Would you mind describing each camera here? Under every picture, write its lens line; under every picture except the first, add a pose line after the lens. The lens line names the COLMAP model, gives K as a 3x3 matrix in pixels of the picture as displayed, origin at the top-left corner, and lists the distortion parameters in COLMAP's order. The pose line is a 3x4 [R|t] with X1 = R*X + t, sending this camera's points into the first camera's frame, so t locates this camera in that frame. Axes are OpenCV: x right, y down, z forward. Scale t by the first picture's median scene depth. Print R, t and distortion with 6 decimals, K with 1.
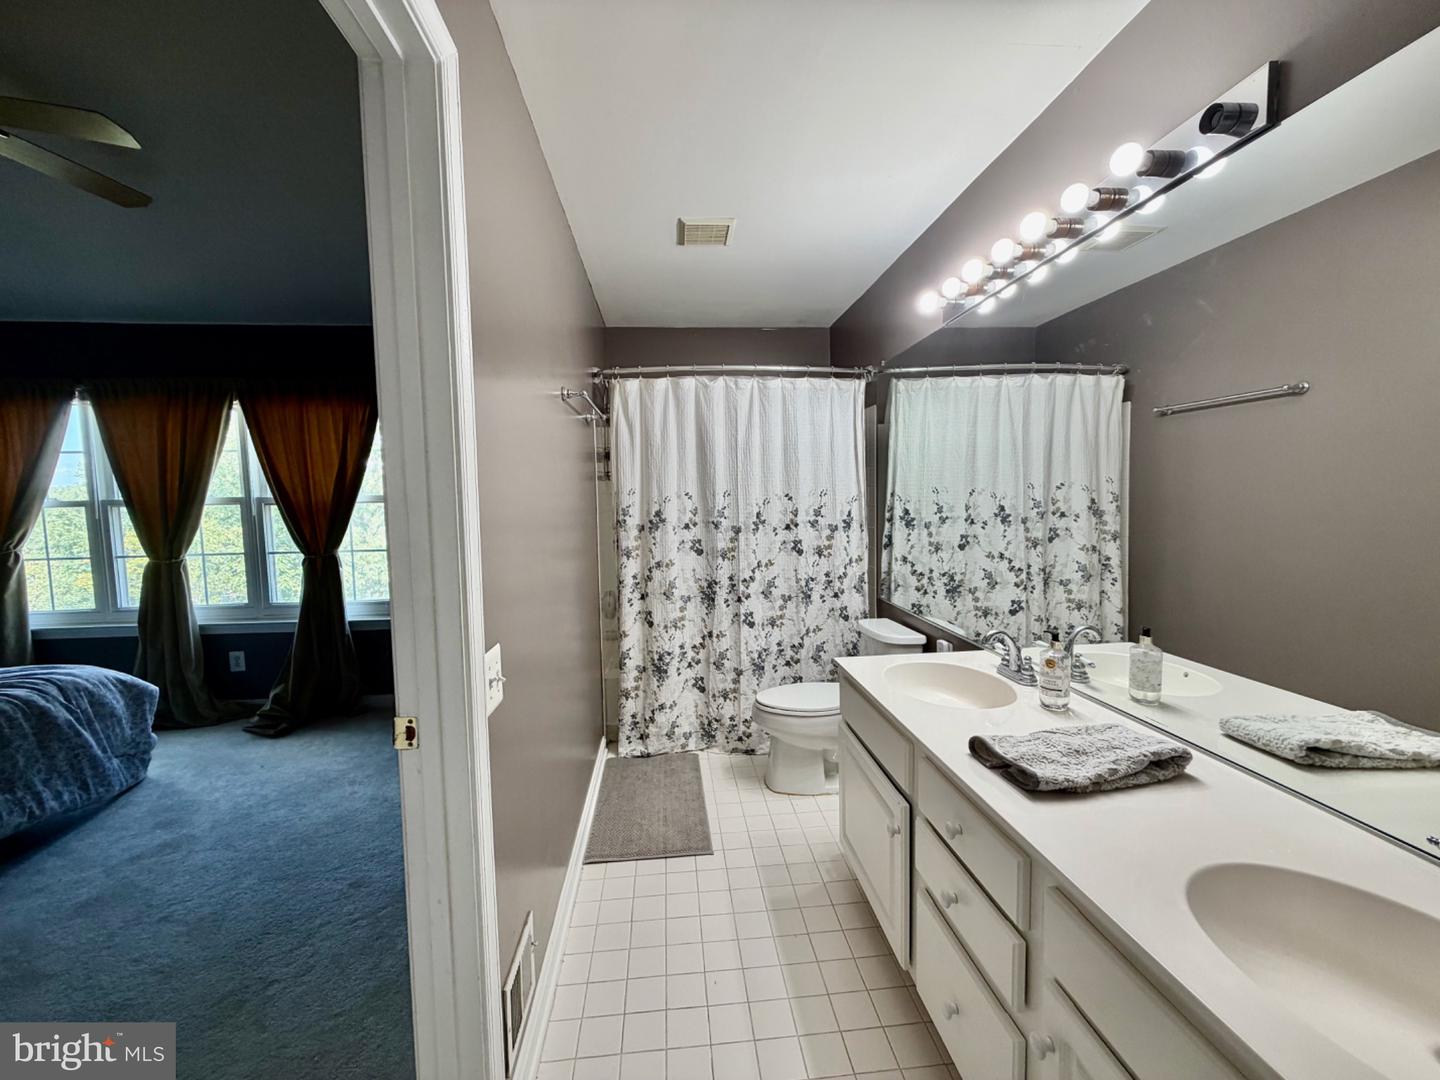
lens RADIAL K [[577.8, 0, 714.9], [0, 577.8, 538.9], [0, 0, 1]] dist [-0.000170, 0.000693]
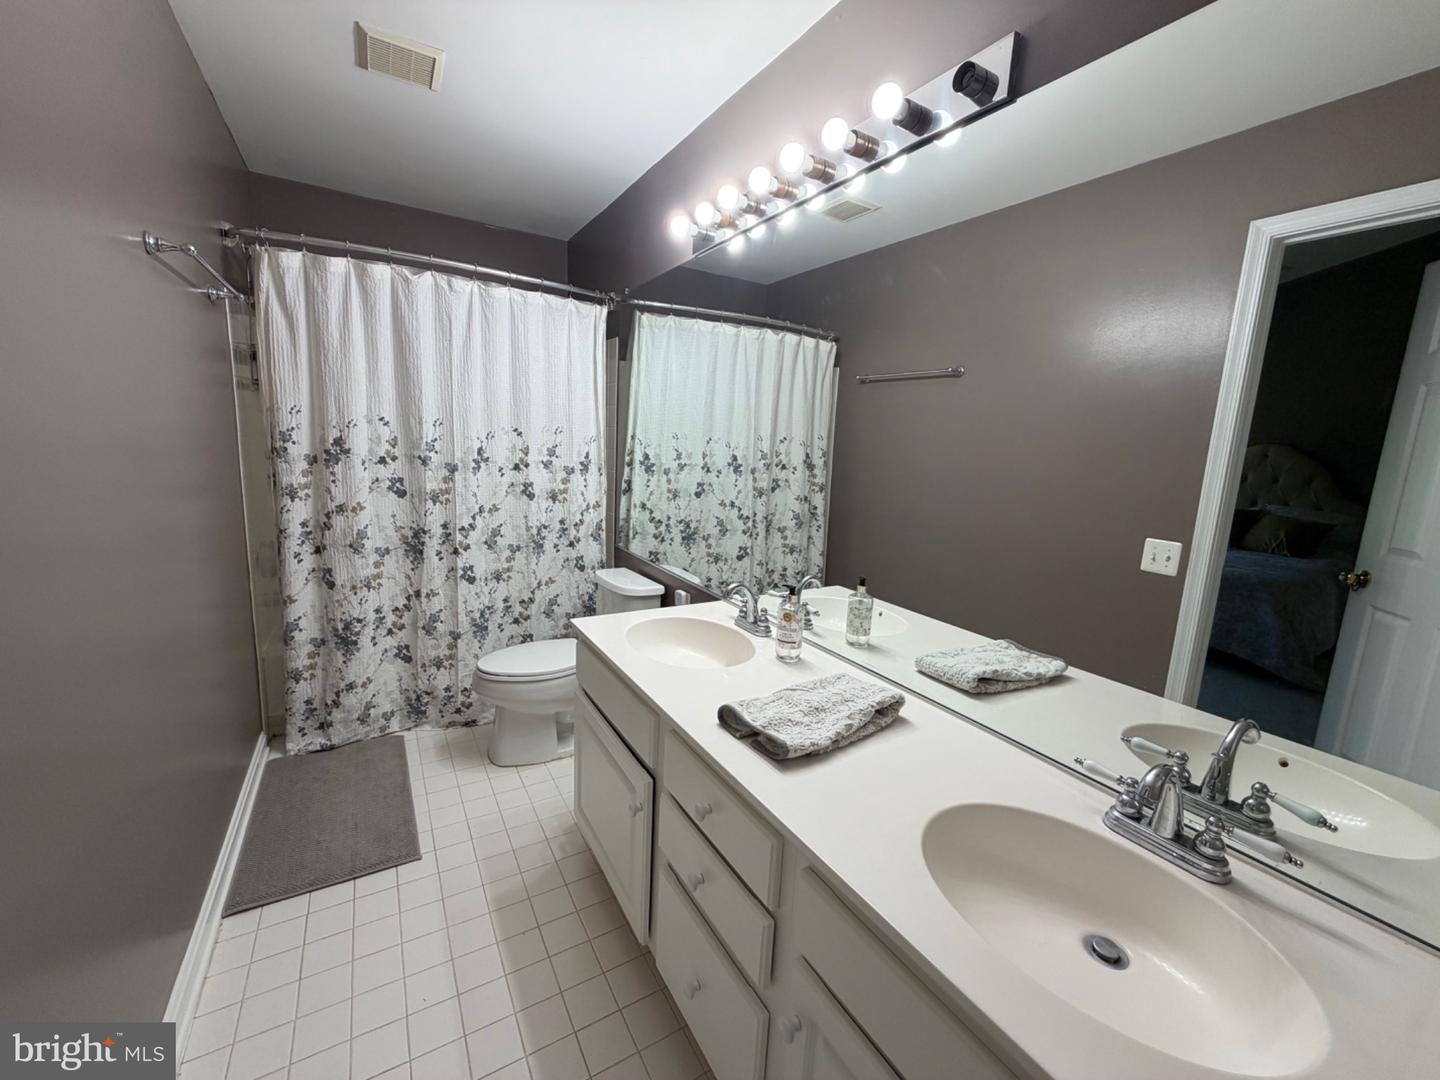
lens RADIAL K [[577.8, 0, 715.2], [0, 577.8, 539.8], [0, 0, 1]] dist [-0.000170, 0.000693]
pose [[0.898112, -0.009734, 0.439659, 0.014238], [-0.036104, 0.994748, 0.095777, -0.007066], [-0.438282, -0.101892, 0.893044, 0.102281]]
